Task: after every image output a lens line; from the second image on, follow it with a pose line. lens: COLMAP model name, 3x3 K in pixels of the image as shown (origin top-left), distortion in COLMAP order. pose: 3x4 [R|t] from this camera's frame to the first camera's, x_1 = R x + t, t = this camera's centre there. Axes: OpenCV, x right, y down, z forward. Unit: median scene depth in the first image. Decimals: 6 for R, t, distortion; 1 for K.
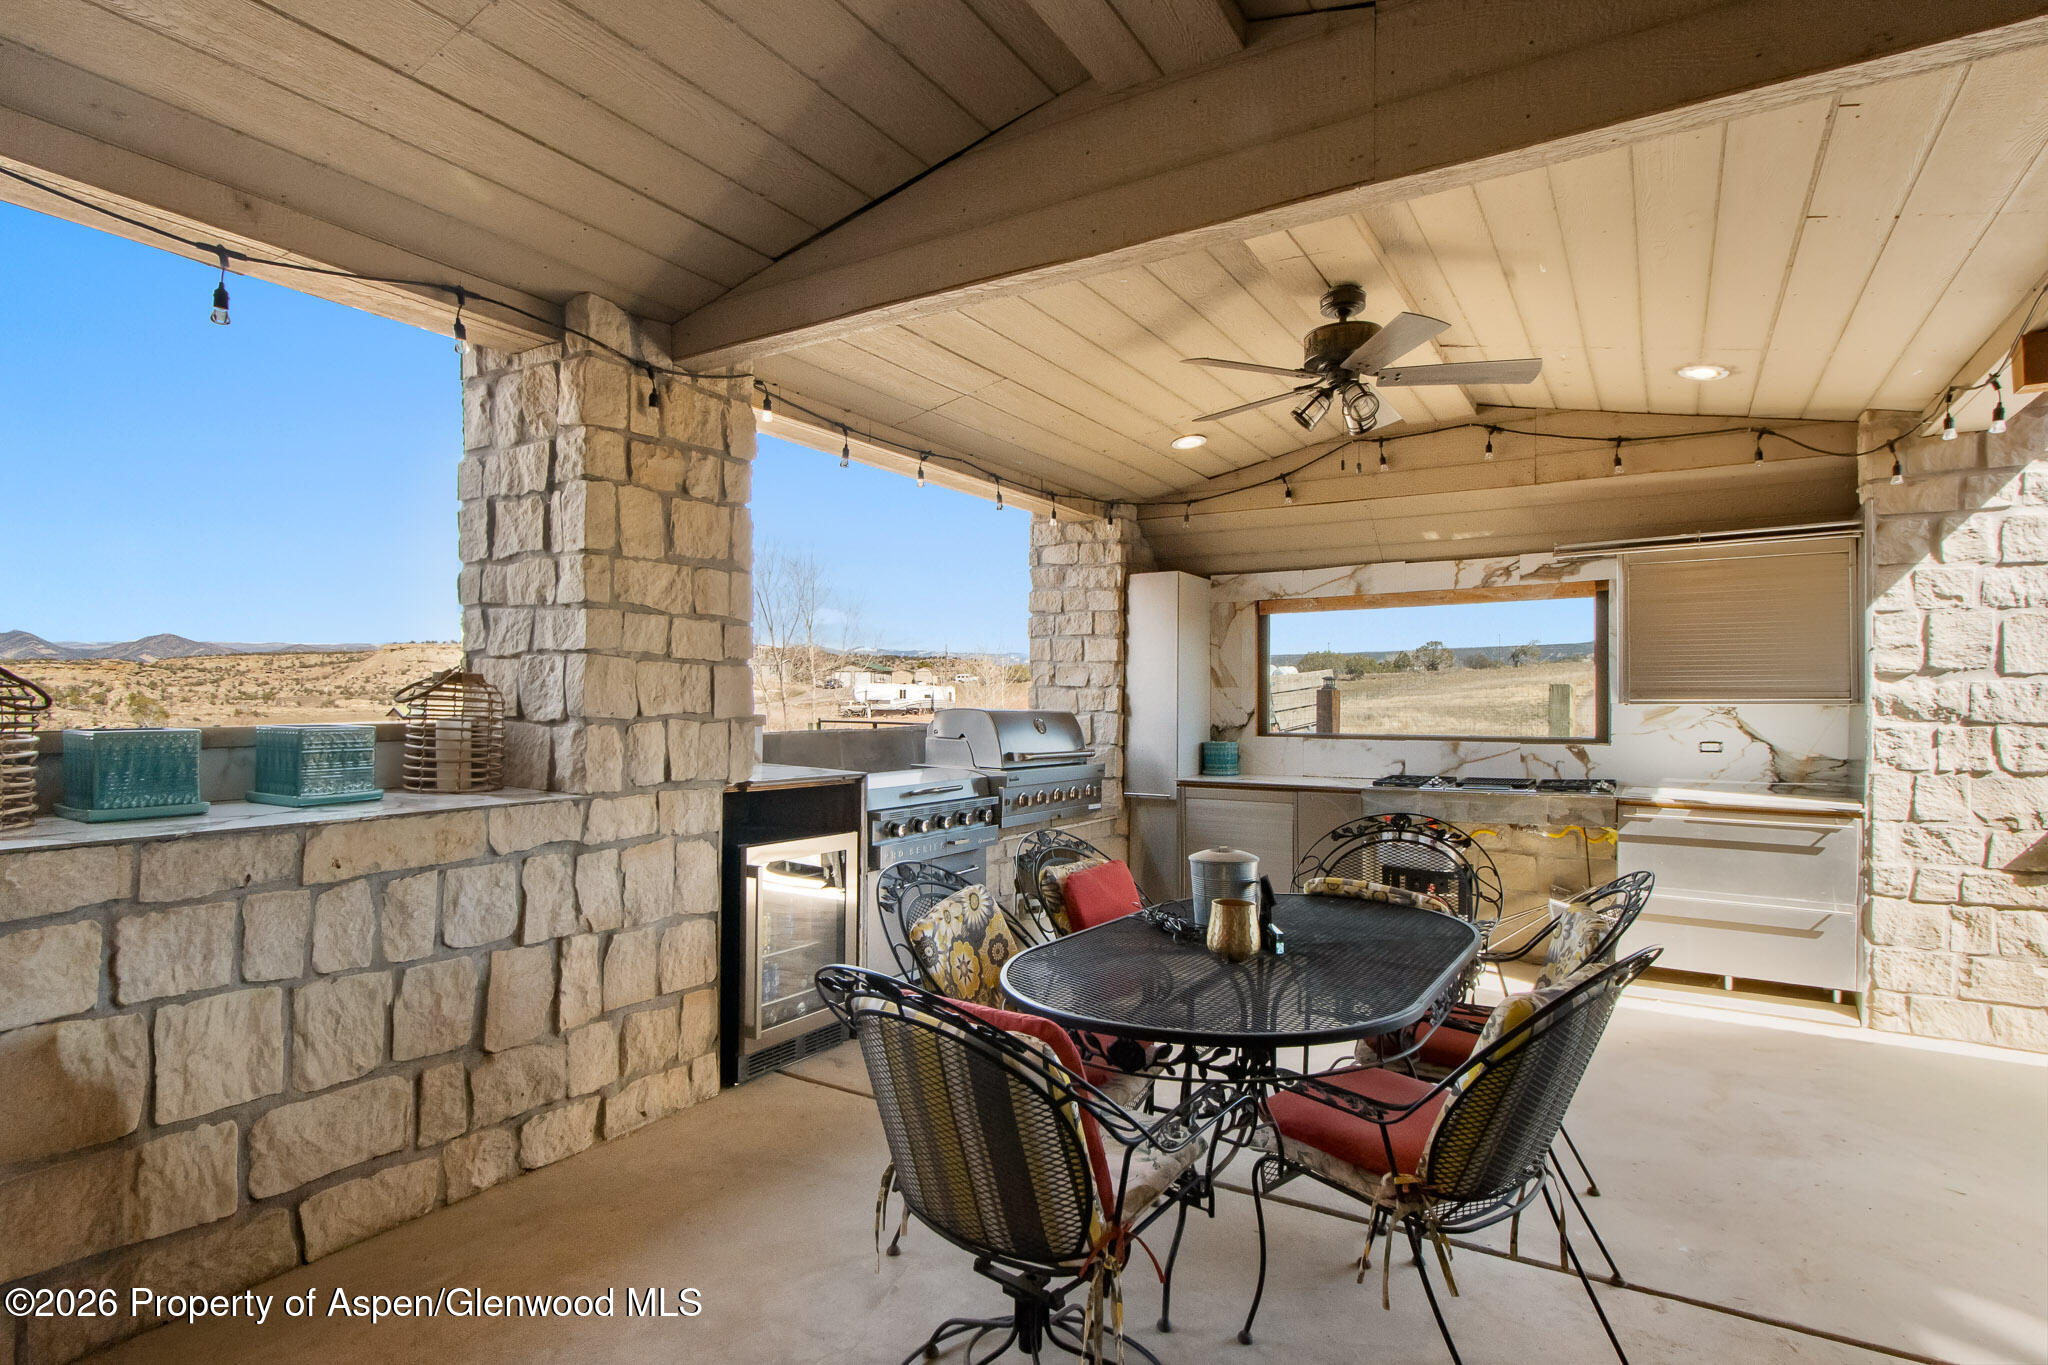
lens RADIAL K [[1021.3, 0, 1014.8], [0, 1021.3, 701.9], [0, 0, 1]] dist [-0.000357, -0.001708]
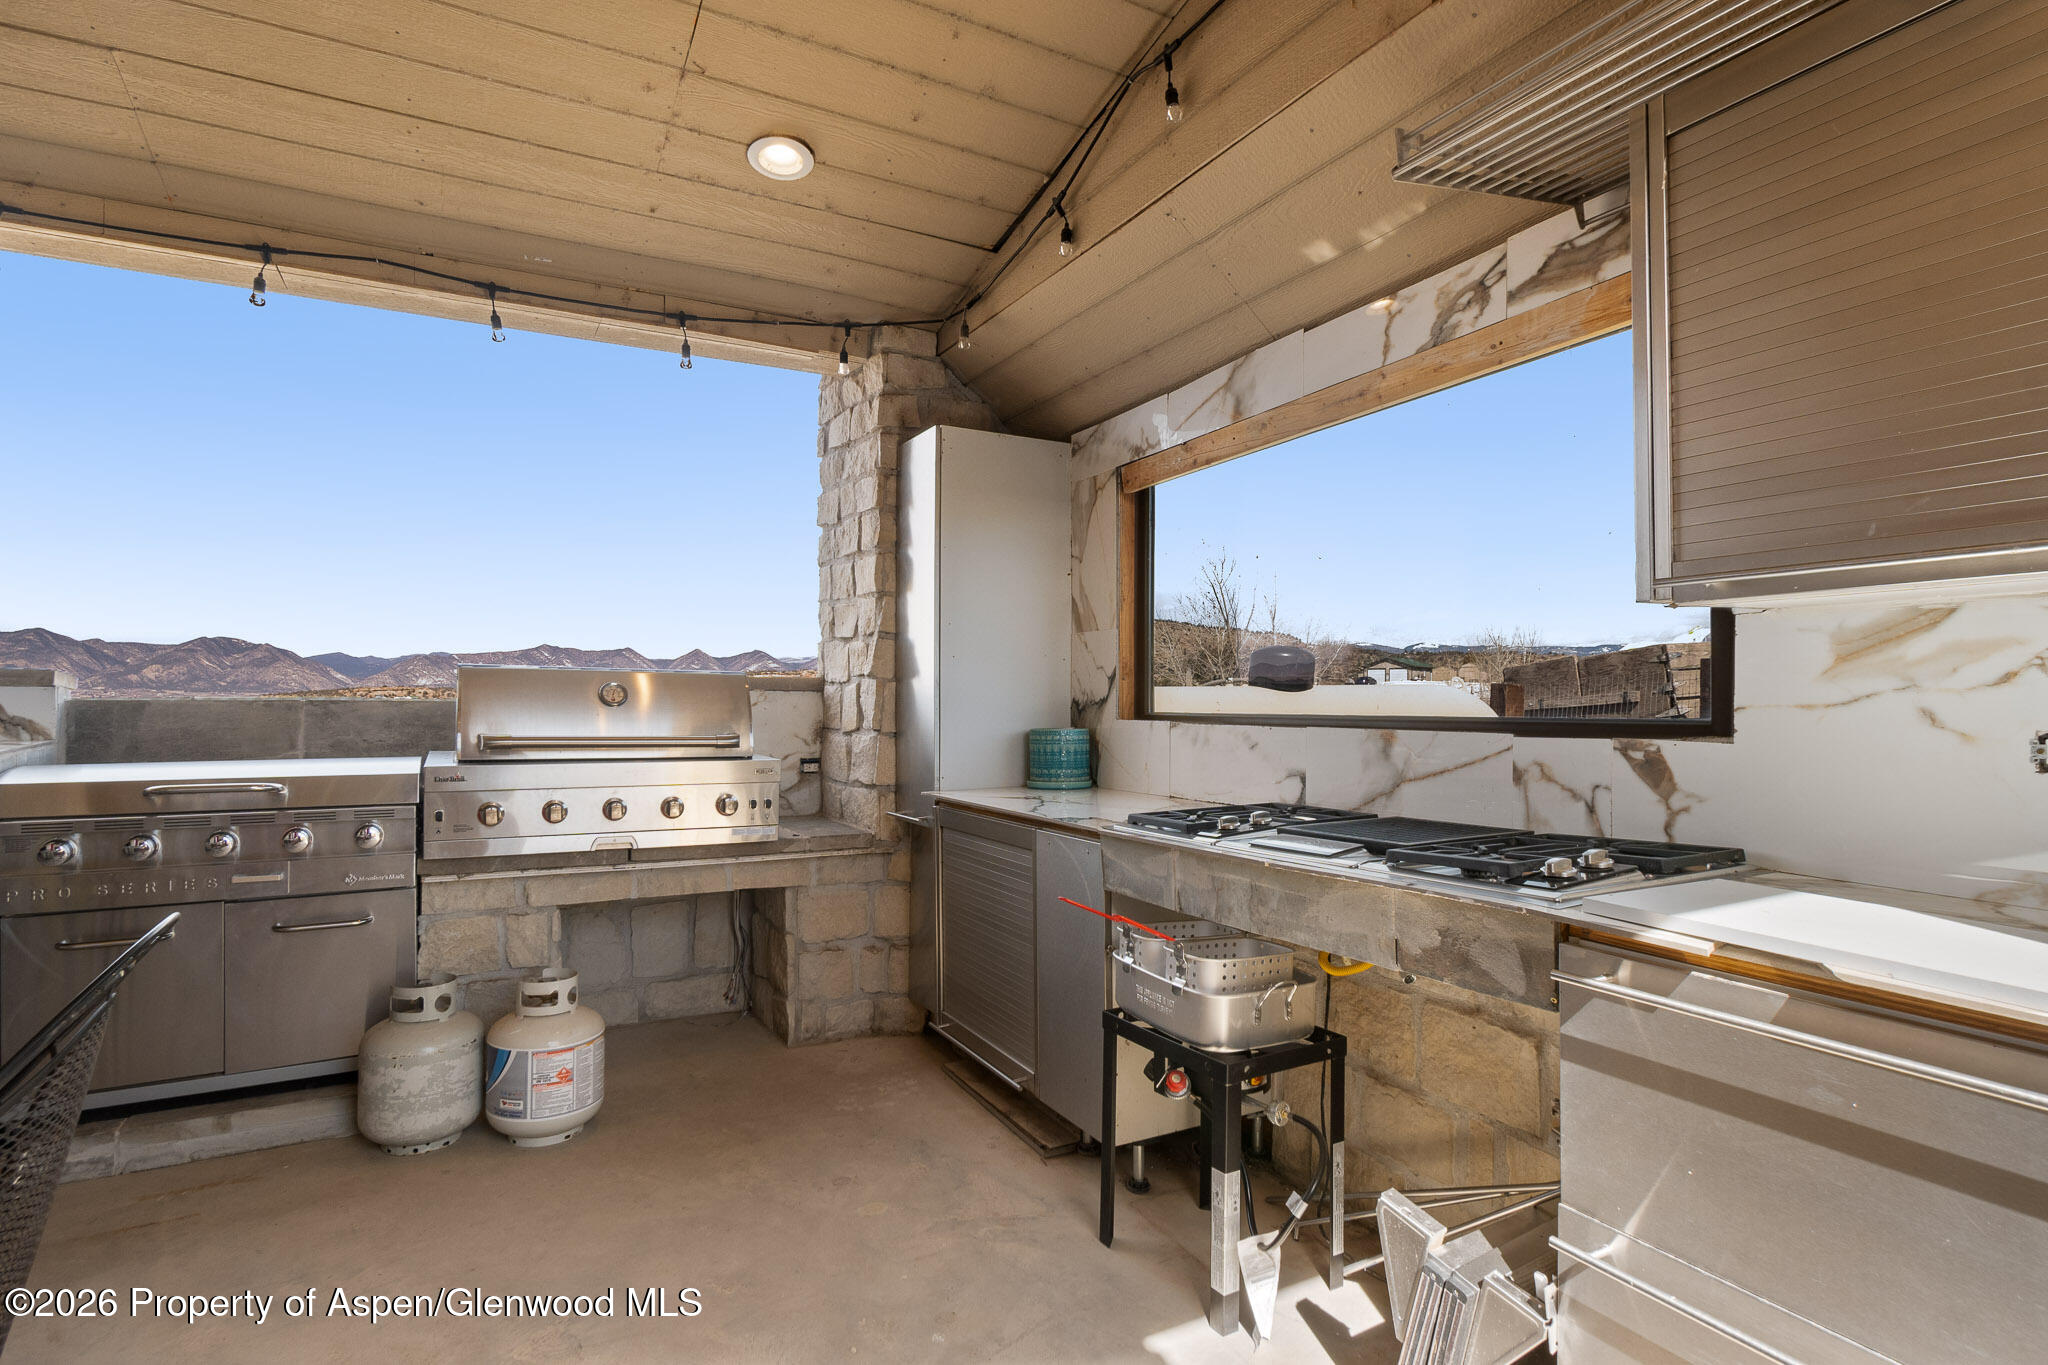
lens RADIAL K [[1021.3, 0, 1015.4], [0, 1021.3, 703.6], [0, 0, 1]] dist [-0.000357, -0.001708]
pose [[0.868728, -0.000195, -0.495290, 0.564659], [0.001156, 0.999998, 0.001634, 0.030047], [0.495288, -0.001991, 0.868726, 0.624811]]
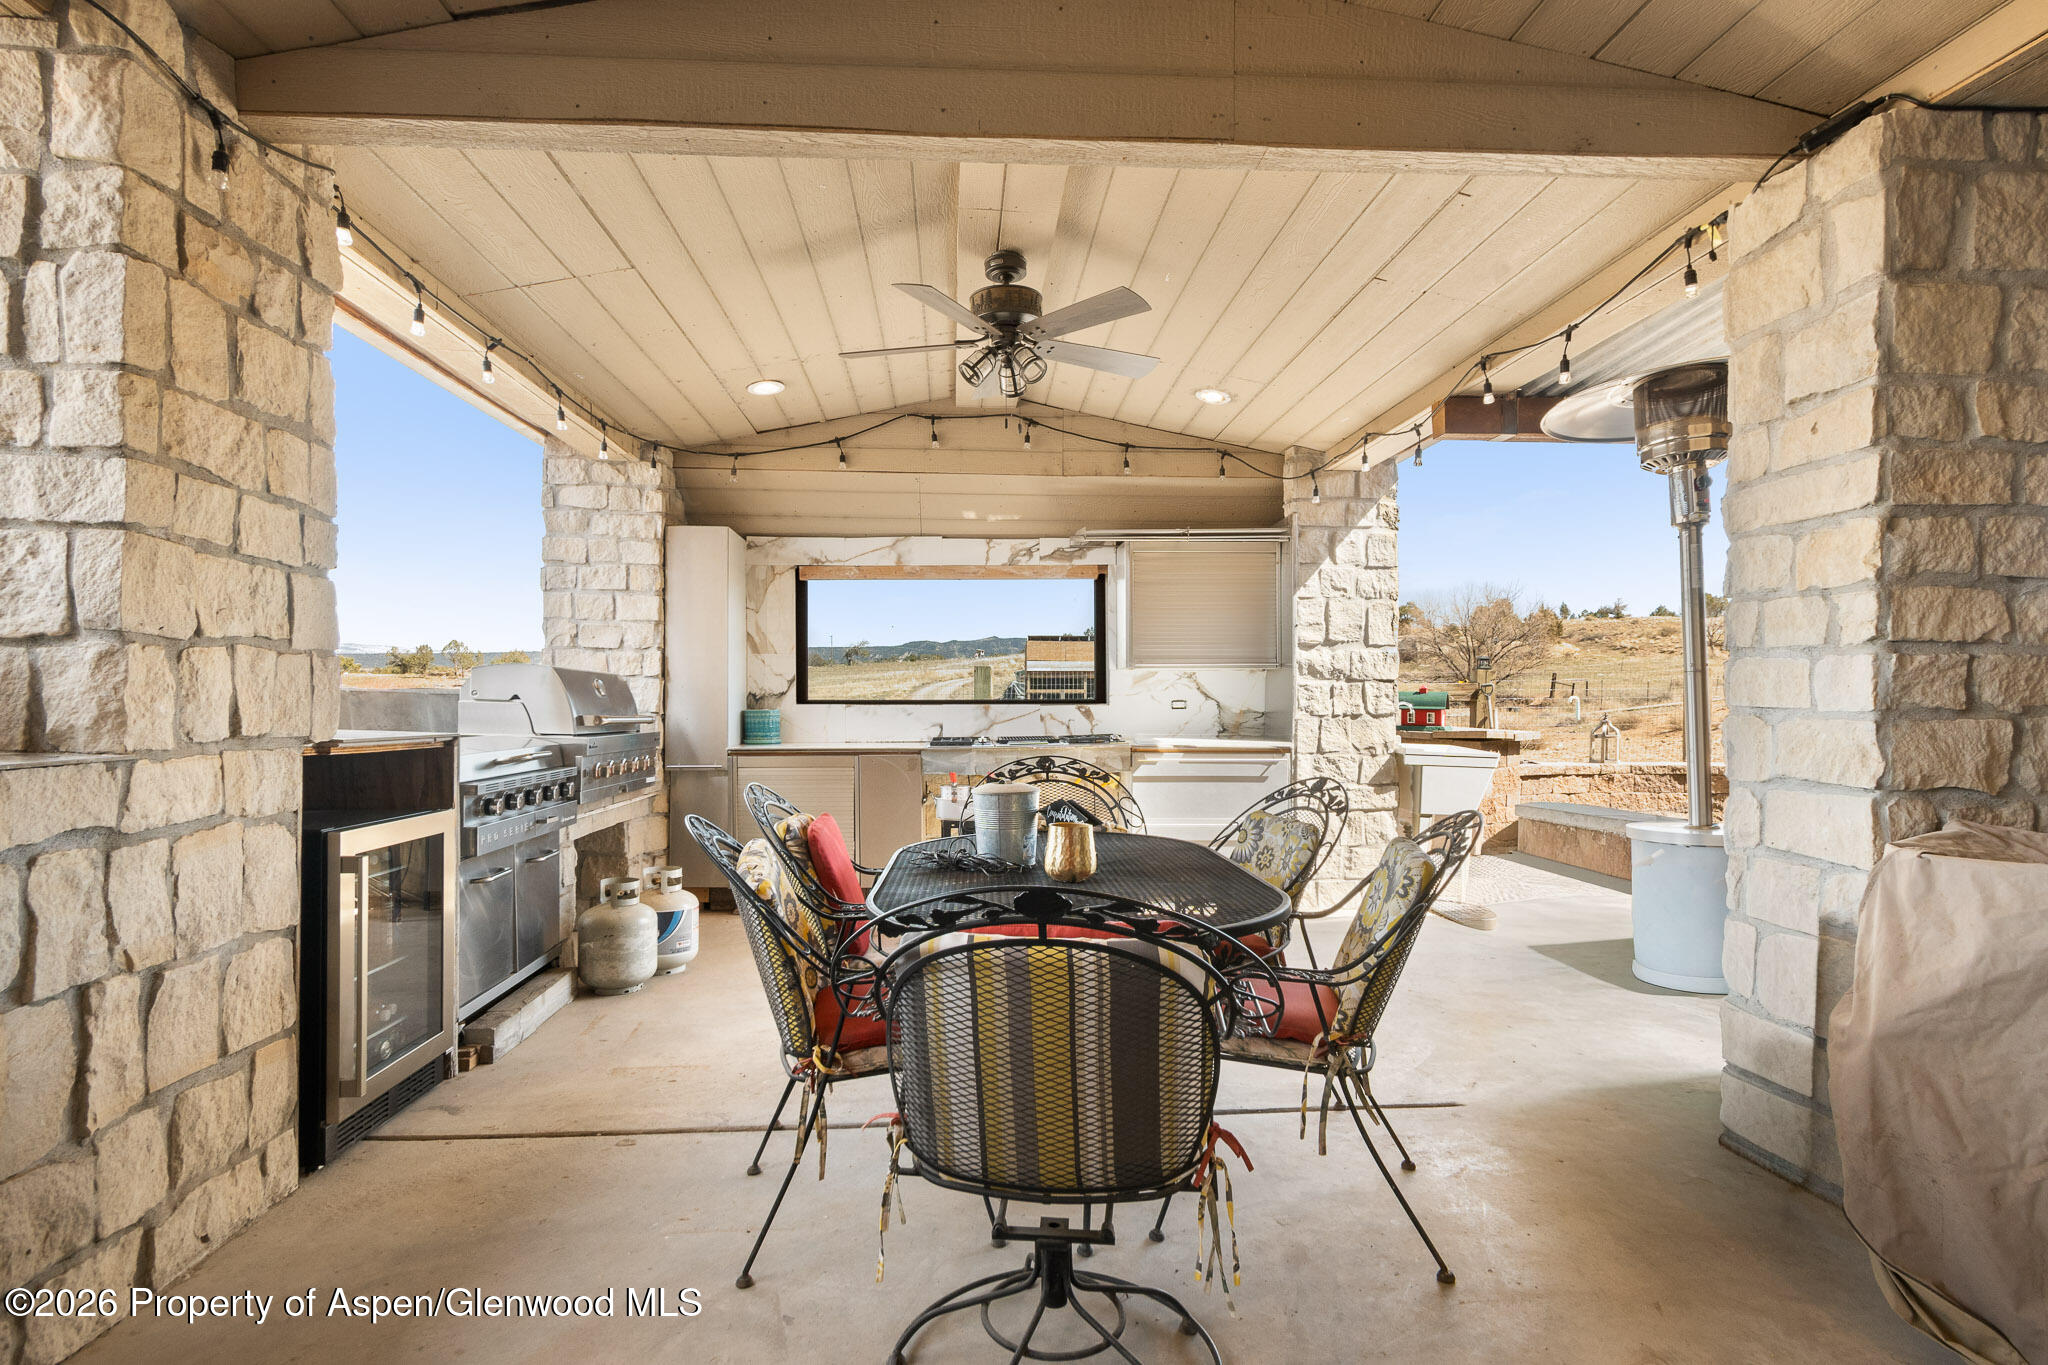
lens RADIAL K [[1021.3, 0, 1002.0], [0, 1021.3, 700.9], [0, 0, 1]] dist [-0.000357, -0.001708]
pose [[0.820404, -0.004239, 0.571769, -0.200601], [0.002870, 0.999990, 0.003297, 0.034598], [-0.571777, -0.001064, 0.820408, 0.103921]]
